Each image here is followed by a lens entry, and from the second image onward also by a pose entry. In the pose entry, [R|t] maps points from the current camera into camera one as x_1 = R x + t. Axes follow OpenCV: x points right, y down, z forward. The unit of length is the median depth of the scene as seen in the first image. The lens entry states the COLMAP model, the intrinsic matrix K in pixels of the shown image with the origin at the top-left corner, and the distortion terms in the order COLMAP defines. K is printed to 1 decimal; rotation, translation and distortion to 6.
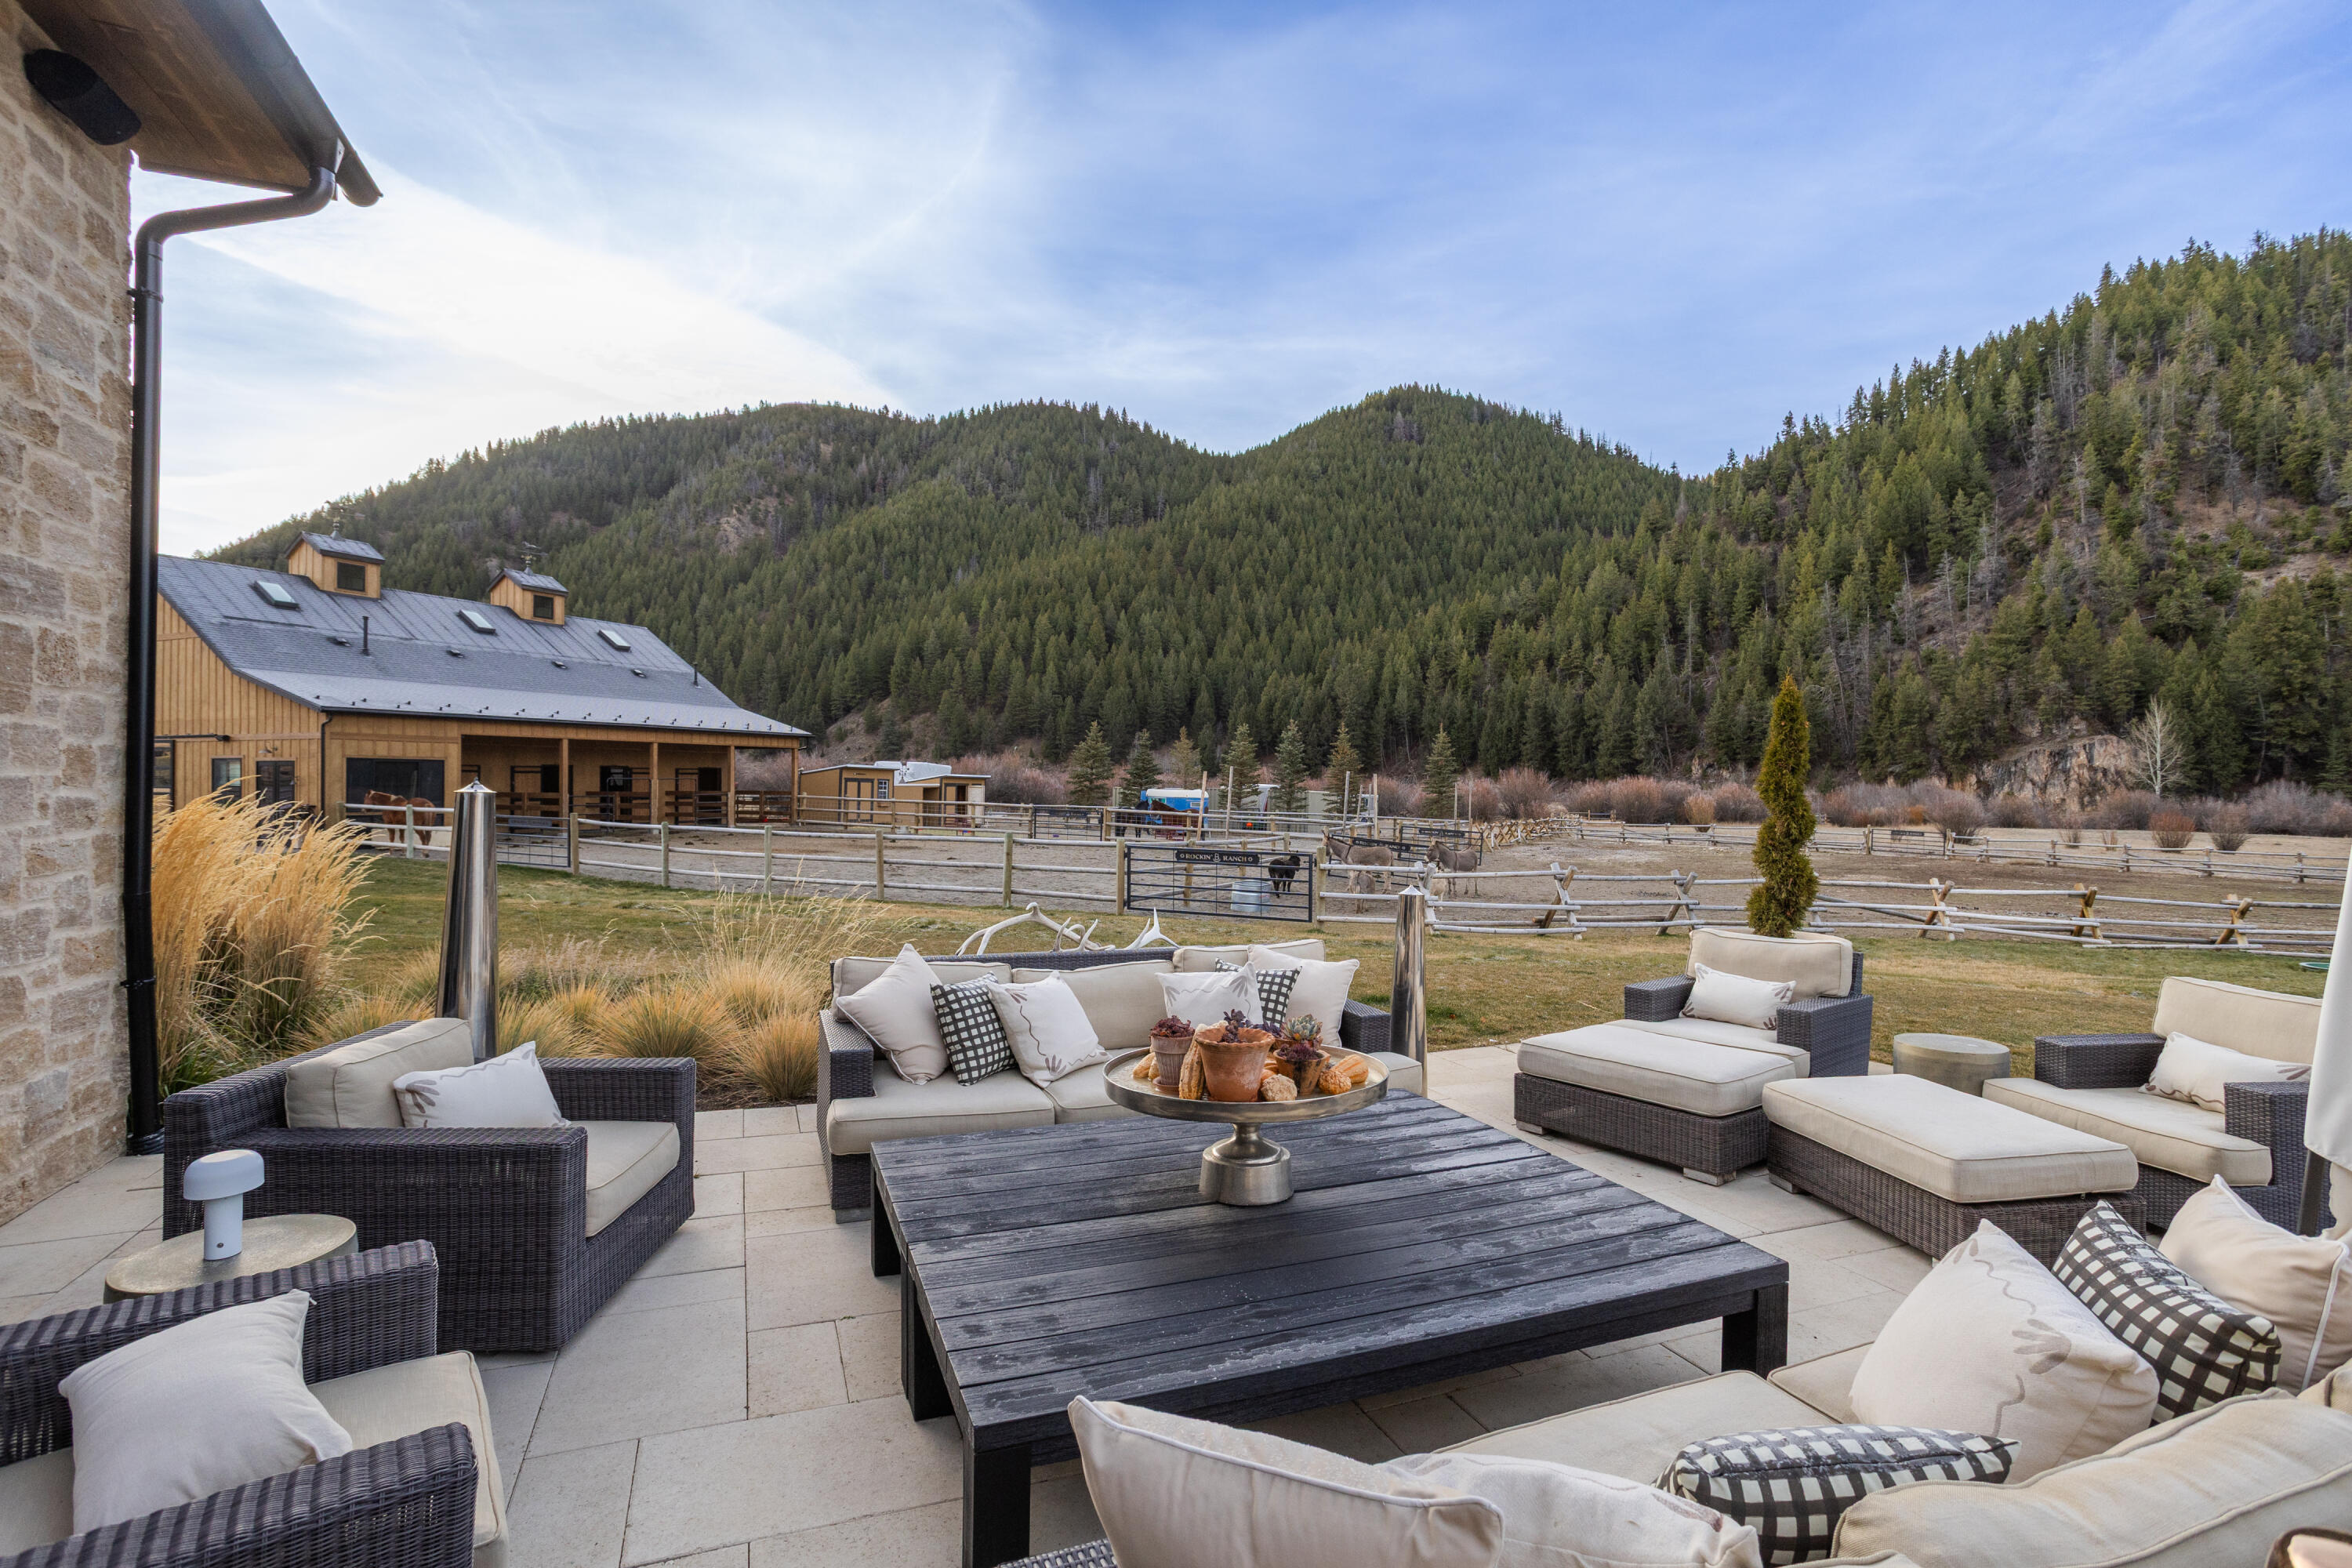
lens RADIAL K [[1179.3, 0, 1173.1], [0, 1179.3, 766.4], [0, 0, 1]] dist [0.004771, 0.006830]
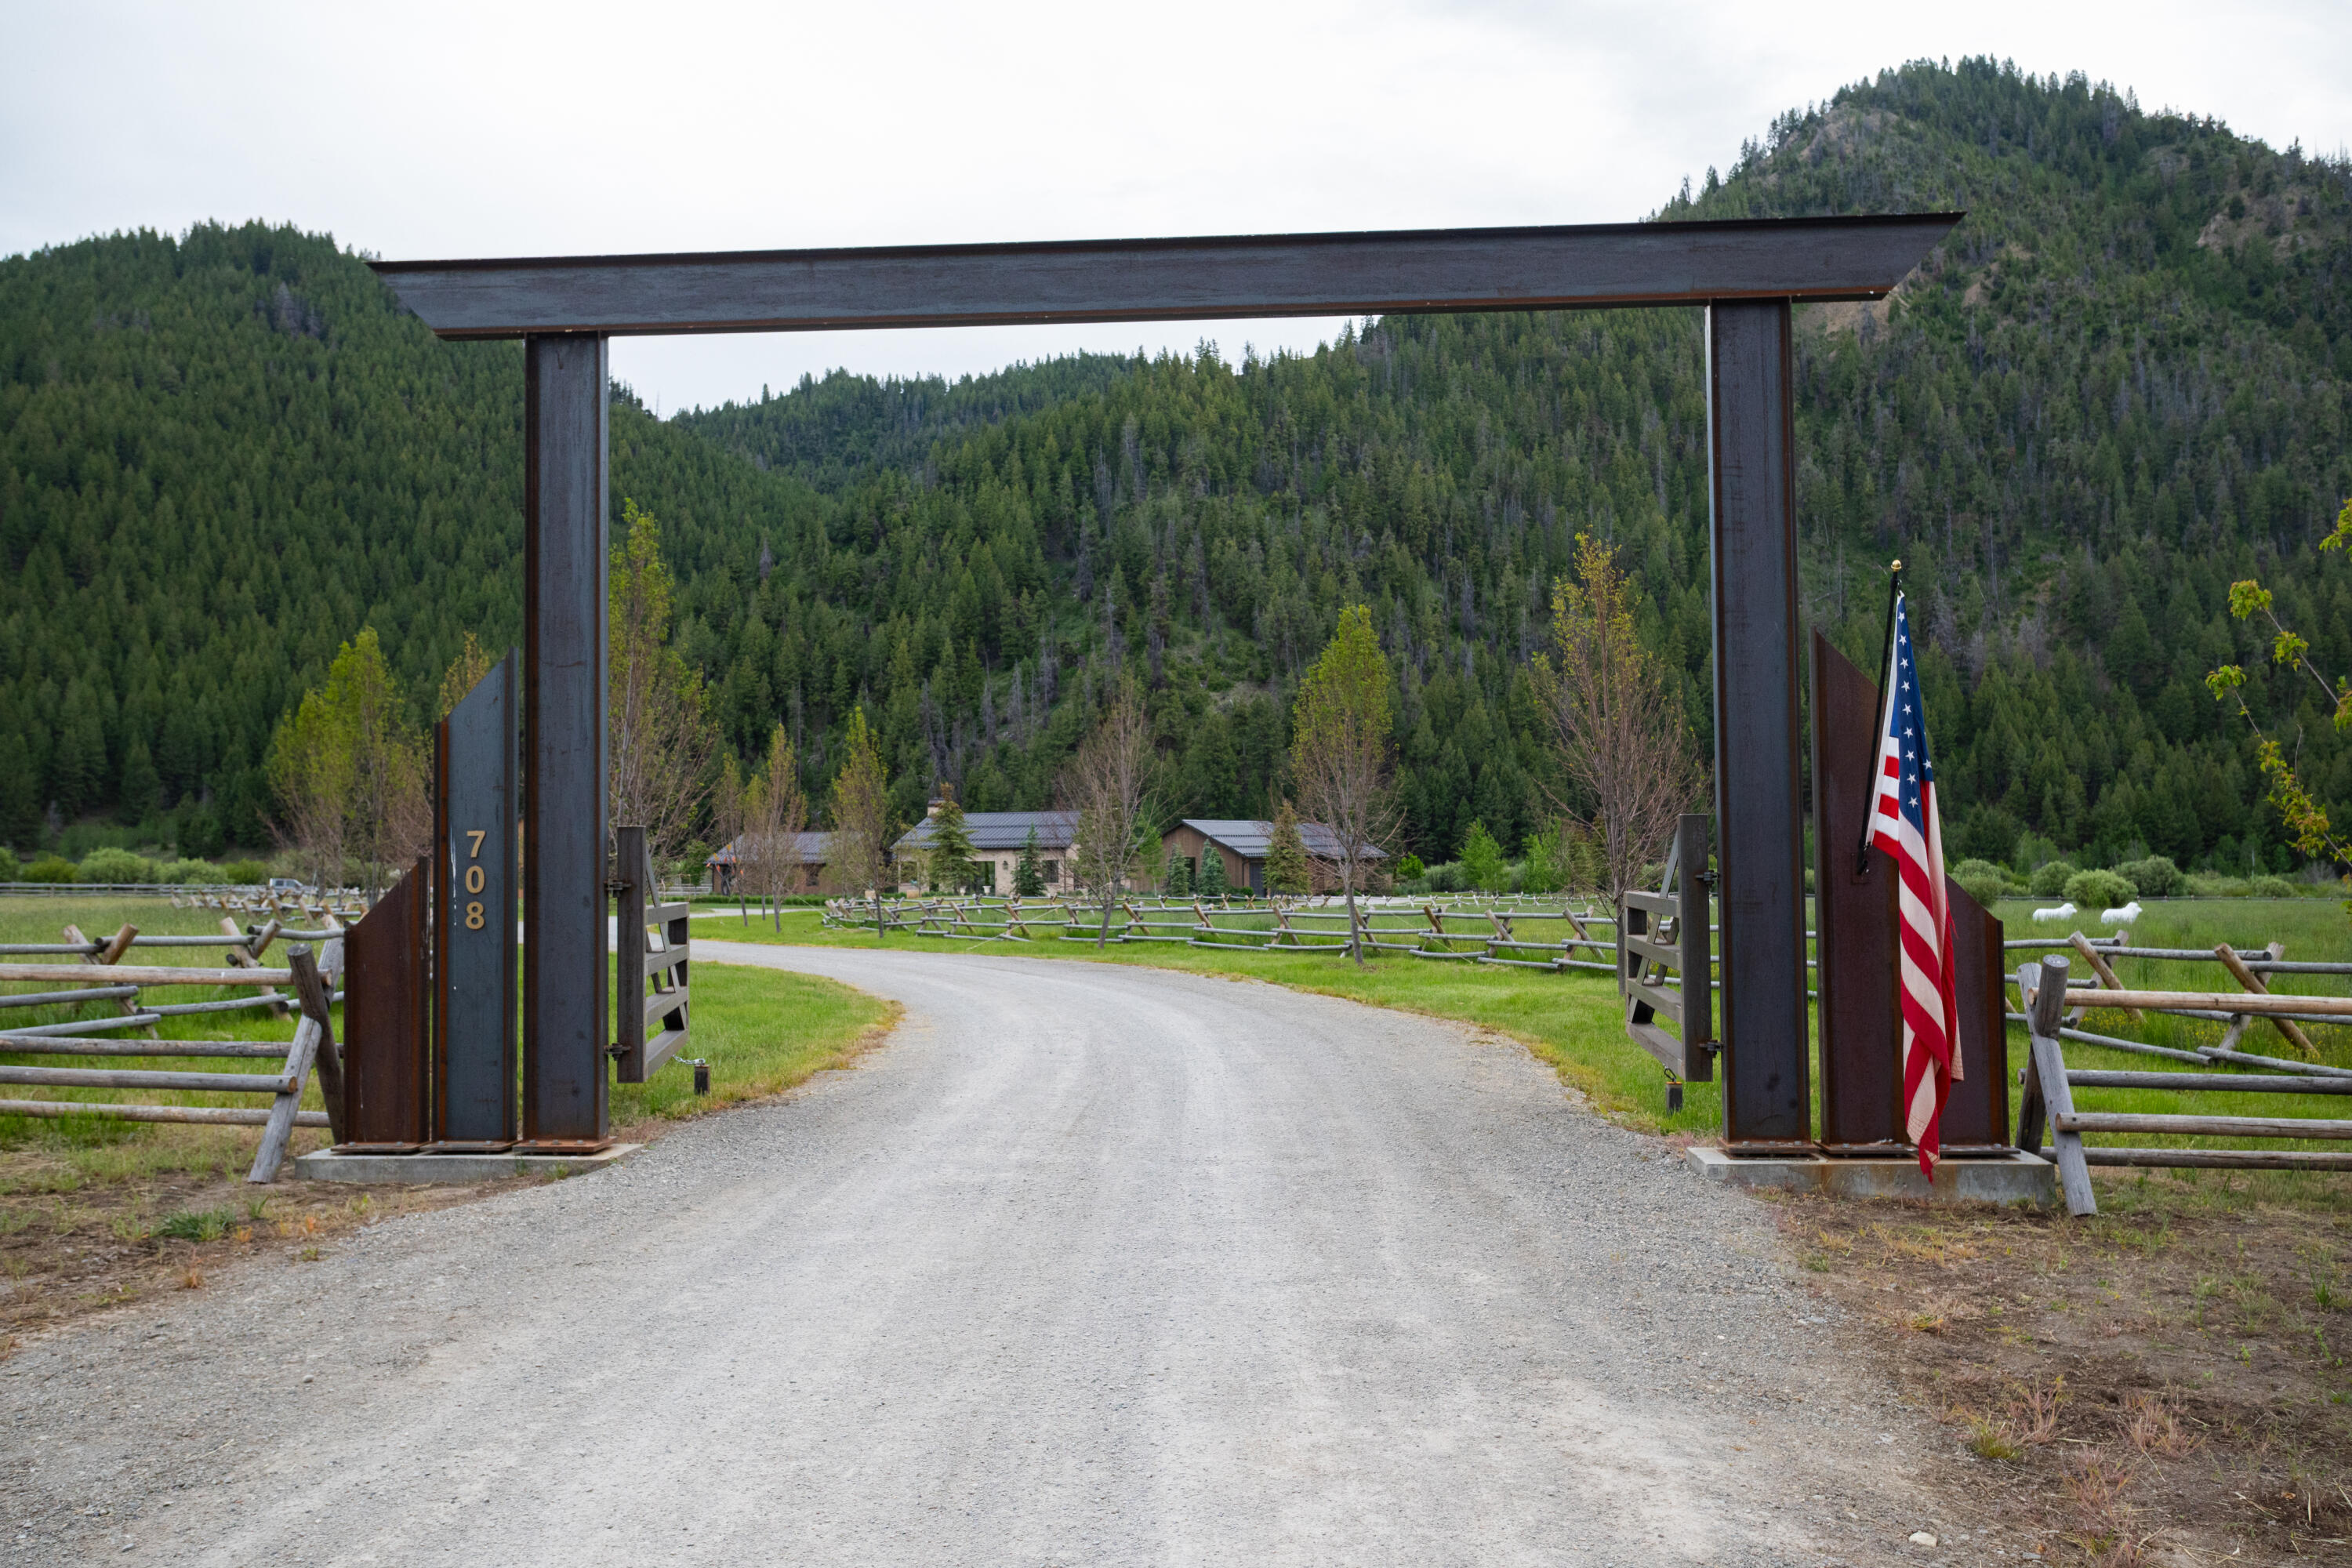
lens RADIAL K [[2068.7, 0, 1182.7], [0, 2068.7, 766.9], [0, 0, 1]] dist [0.018113, 0.019740]
pose [[0.786726, 0.014869, 0.617124, -0.320562], [0.005328, 0.999509, -0.030875, -0.009916], [-0.617280, 0.027579, 0.786260, -0.473847]]
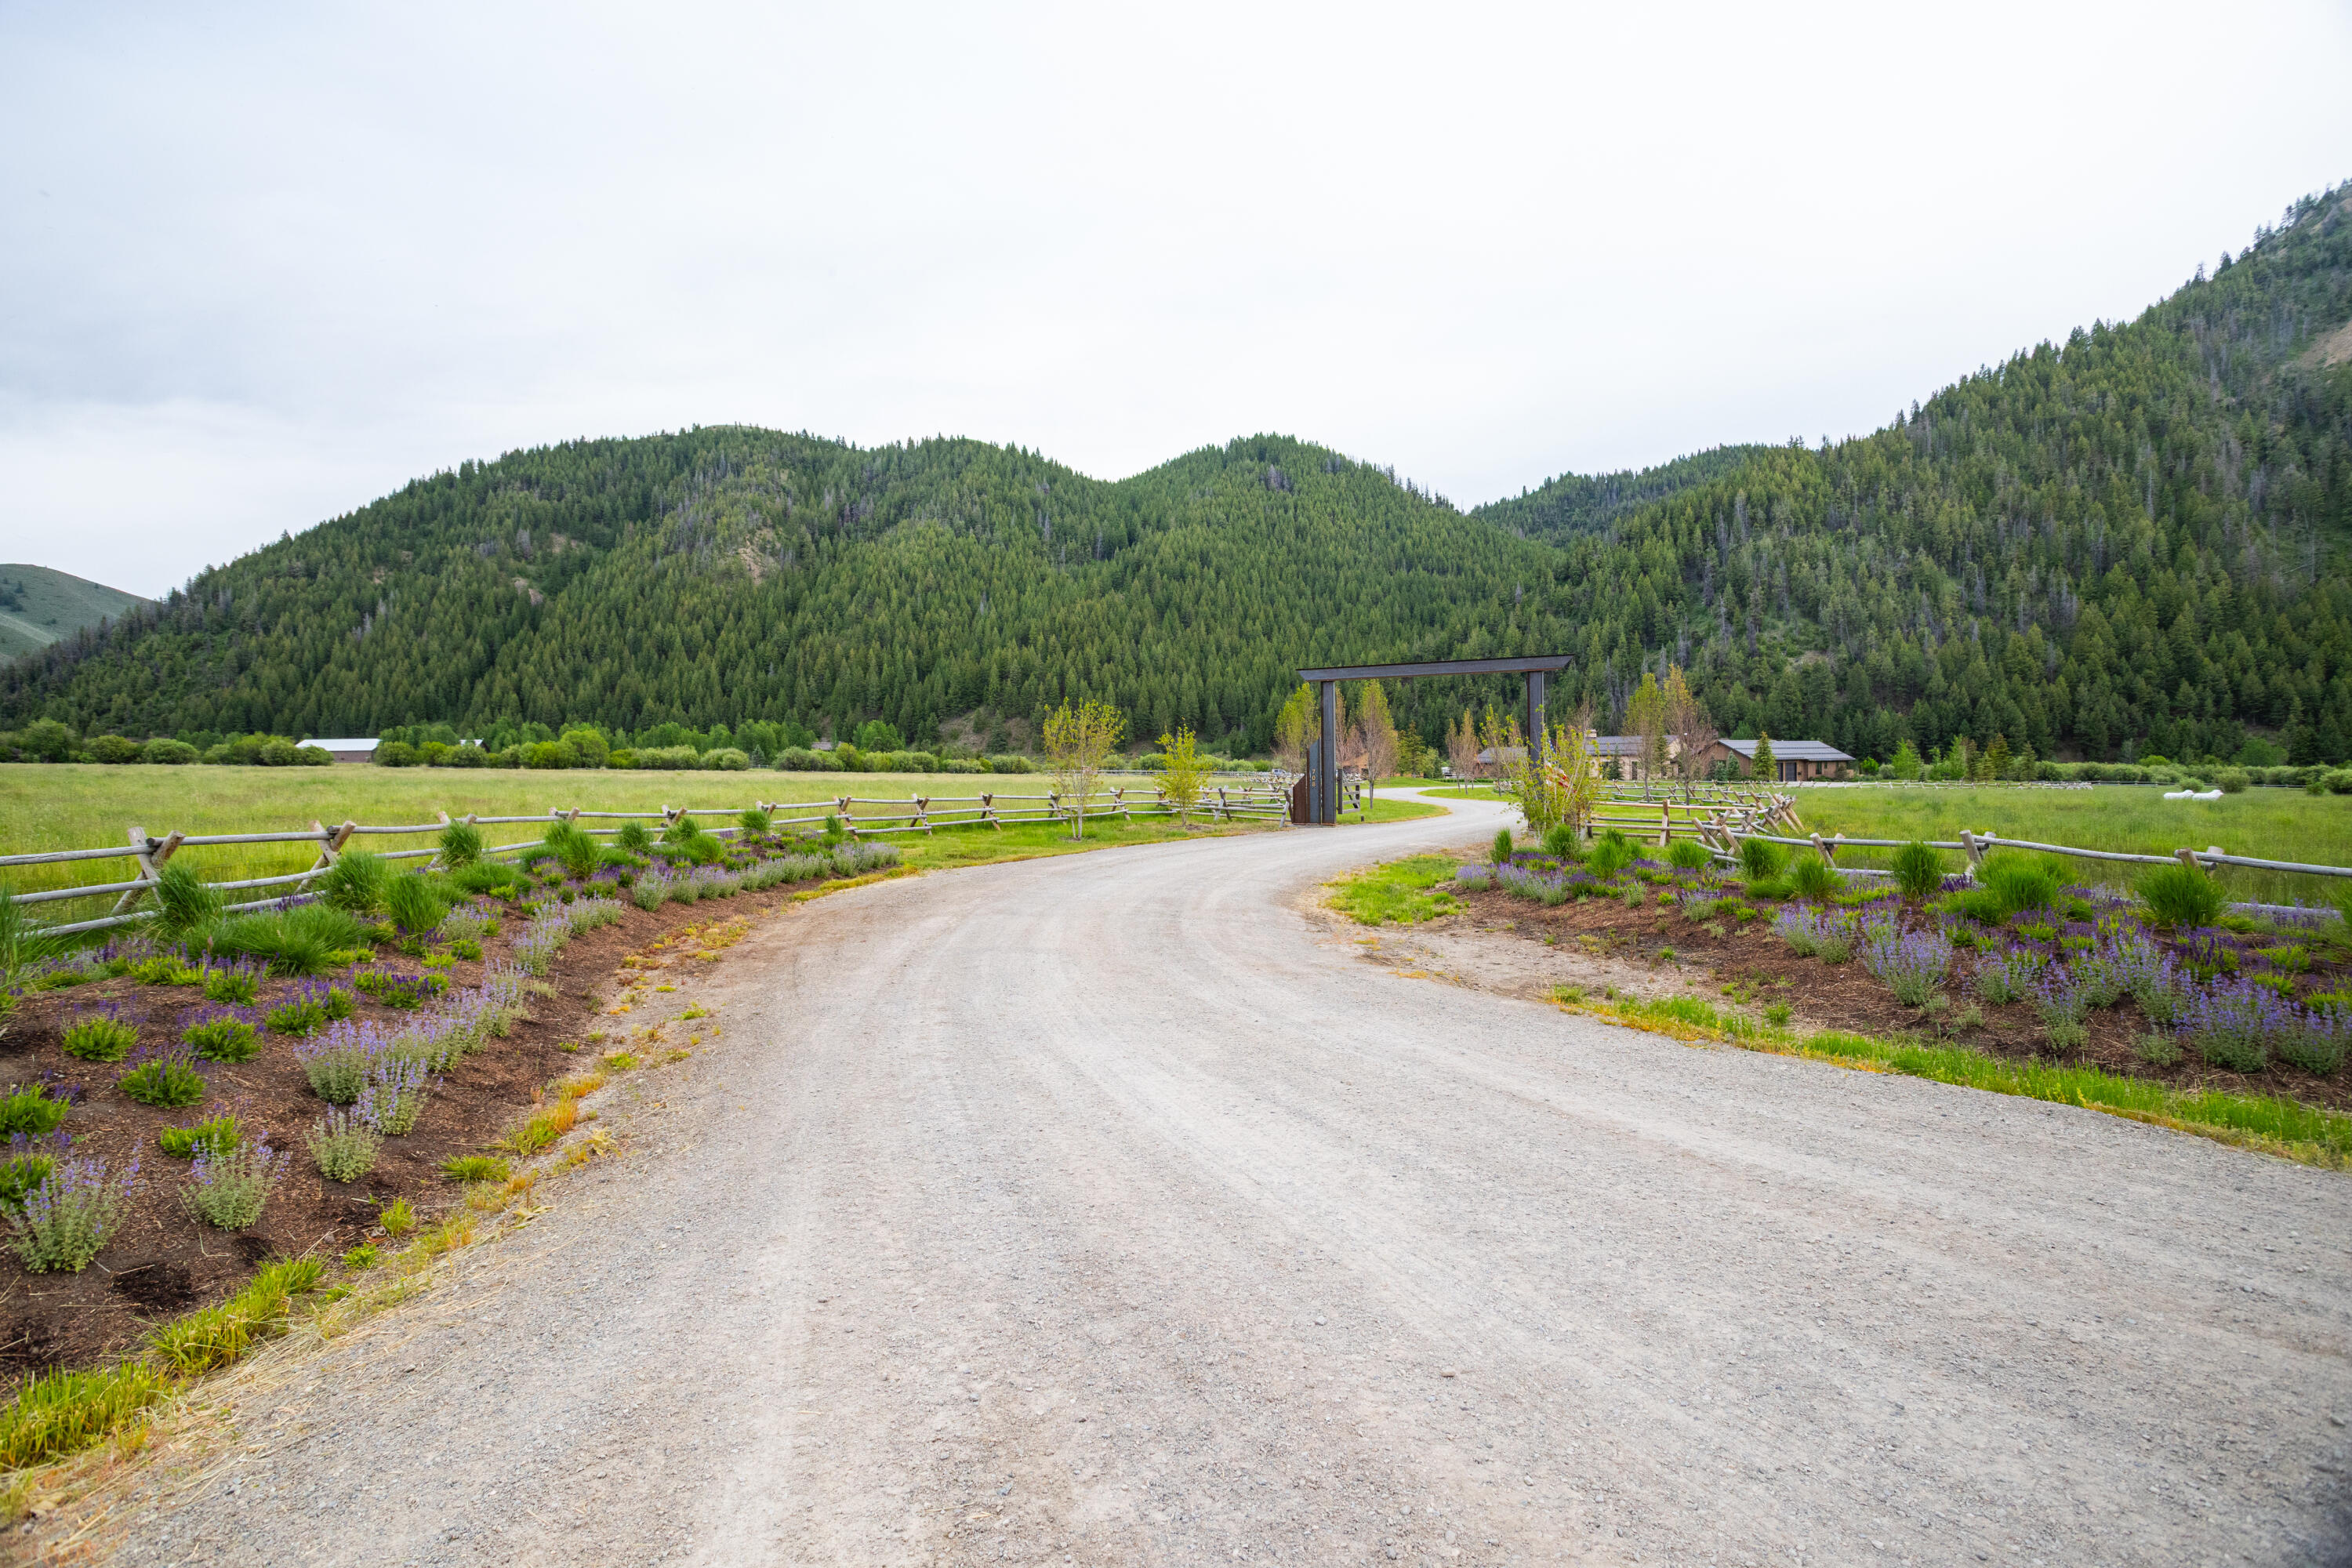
lens RADIAL K [[1167.2, 0, 1186.4], [0, 1167.2, 768.2], [0, 0, 1]] dist [-0.021087, 0.003091]
pose [[0.983788, -0.015125, 0.178696, -0.341482], [0.011952, 0.999751, 0.018817, -0.012512], [-0.178936, -0.016377, 0.983724, -0.549885]]
